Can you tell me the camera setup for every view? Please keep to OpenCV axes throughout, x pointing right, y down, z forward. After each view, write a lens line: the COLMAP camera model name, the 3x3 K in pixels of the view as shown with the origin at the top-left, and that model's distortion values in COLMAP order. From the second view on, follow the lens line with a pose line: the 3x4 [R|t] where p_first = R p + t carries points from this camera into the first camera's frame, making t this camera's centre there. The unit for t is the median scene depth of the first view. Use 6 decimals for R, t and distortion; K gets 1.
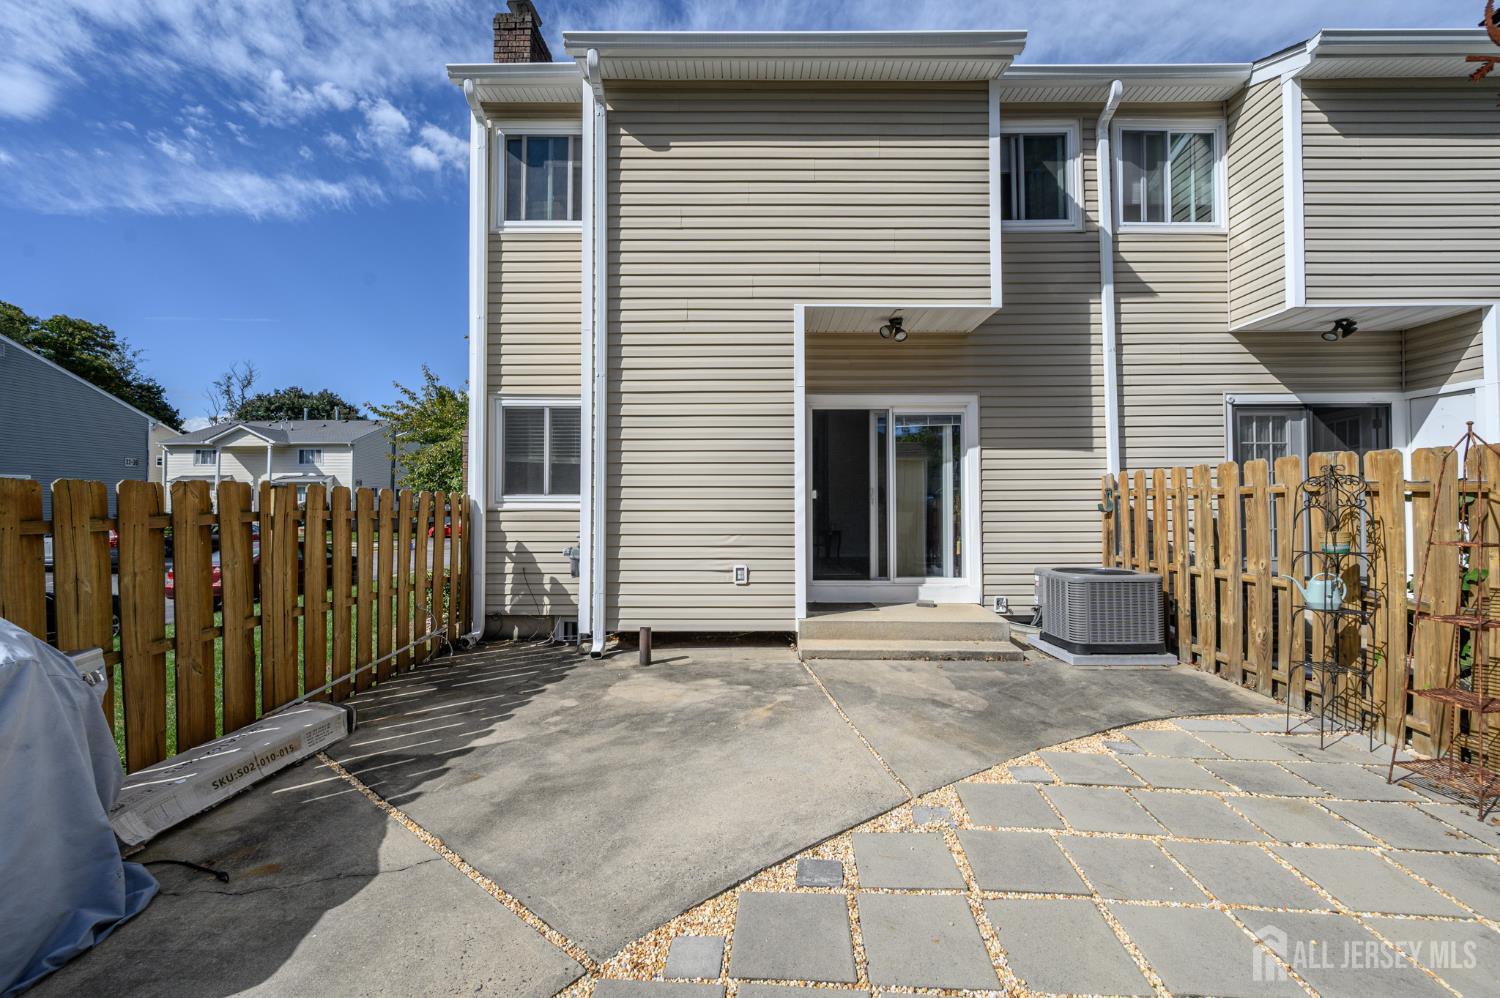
lens RADIAL K [[594.7, 0, 752.2], [0, 594.7, 497.7], [0, 0, 1]] dist [0.000784, -0.000533]
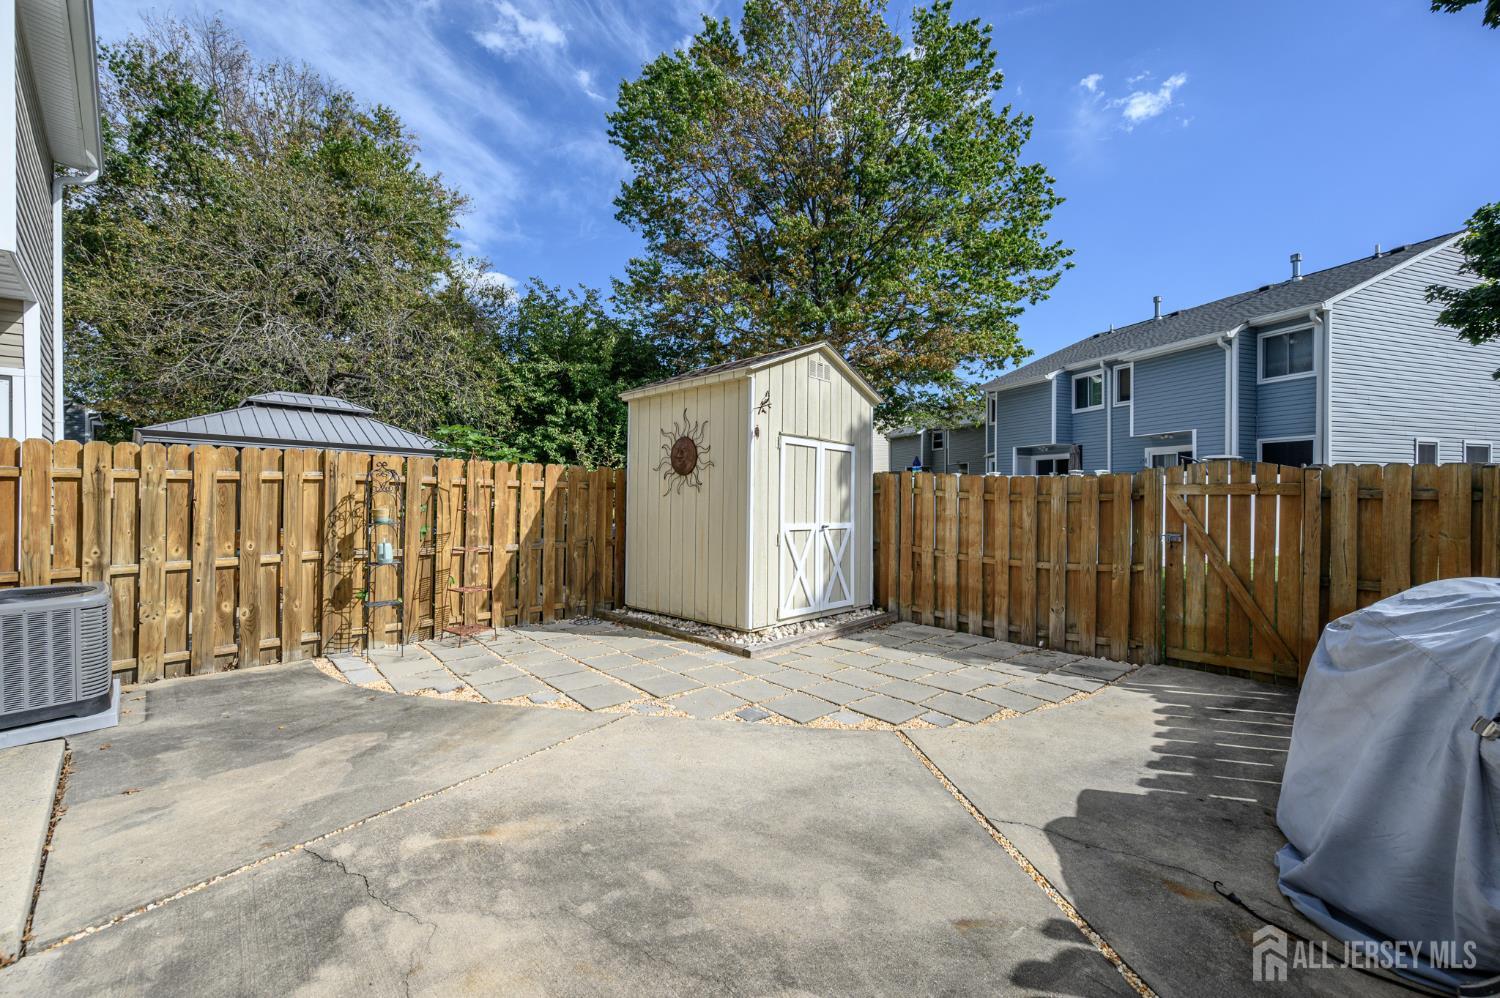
lens RADIAL K [[589.3, 0, 750.0], [0, 589.3, 499.0], [0, 0, 1]] dist [0.000611, 0.000027]
pose [[-0.728877, -0.006667, 0.684612, -0.403515], [-0.006141, 0.999976, 0.003200, 0.014381], [-0.684617, -0.001872, -0.728901, 0.896216]]
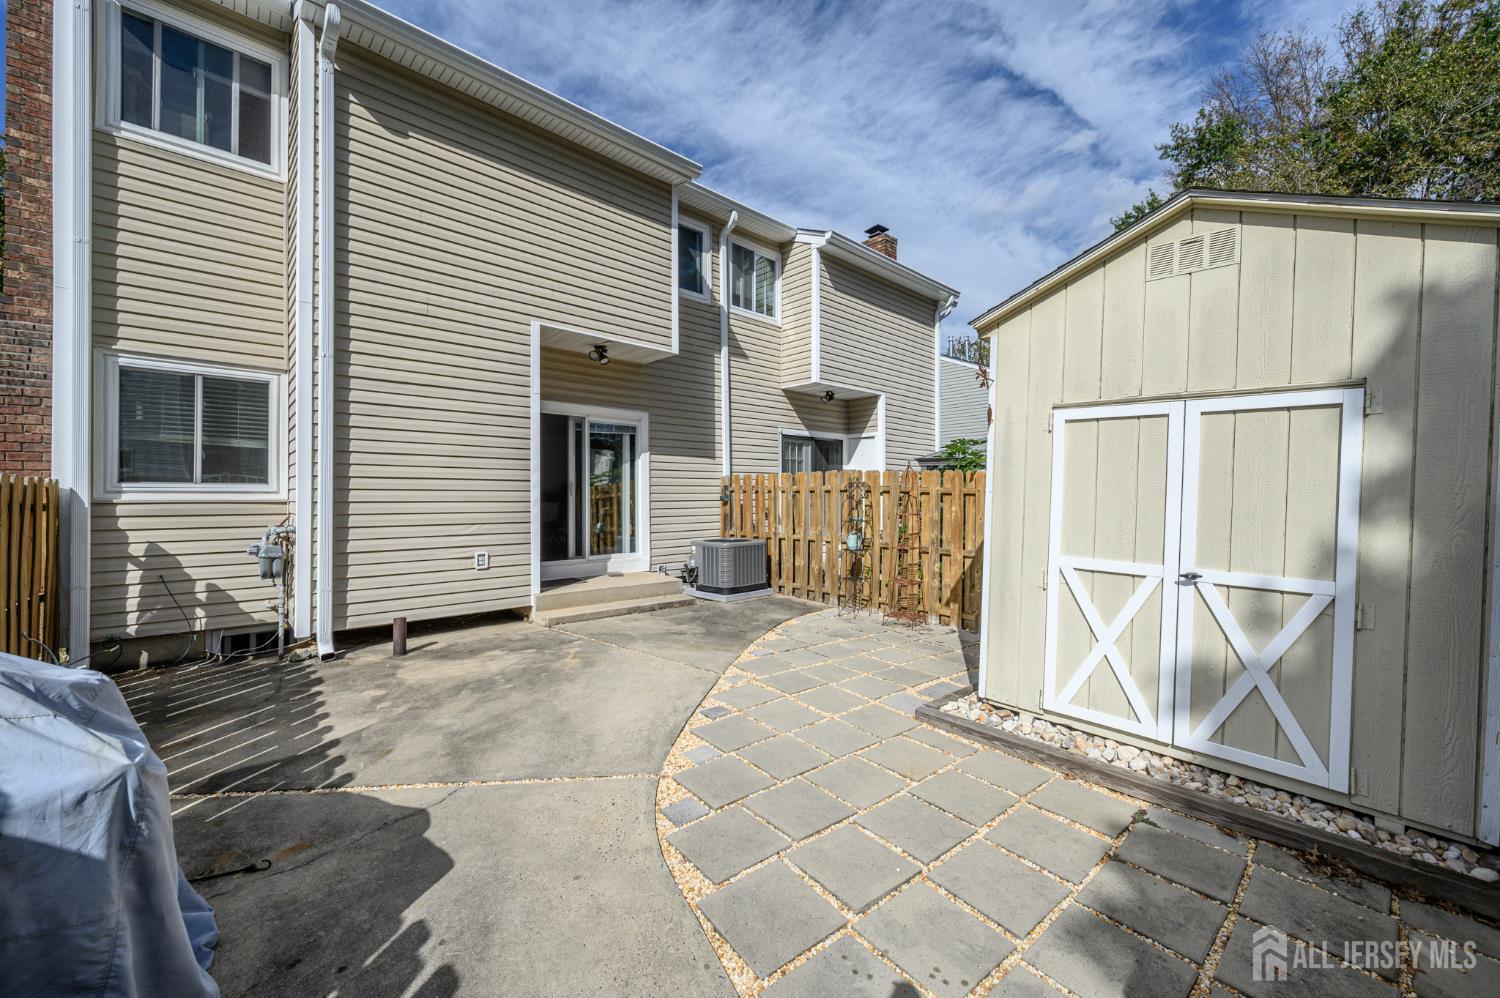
lens RADIAL K [[589.3, 0, 750.0], [0, 589.3, 499.0], [0, 0, 1]] dist [0.000611, 0.000027]
pose [[0.727043, -0.001706, 0.686590, -0.401931], [-0.010856, 0.999843, 0.013981, -0.003168], [-0.686506, -0.017619, 0.726911, -0.118567]]
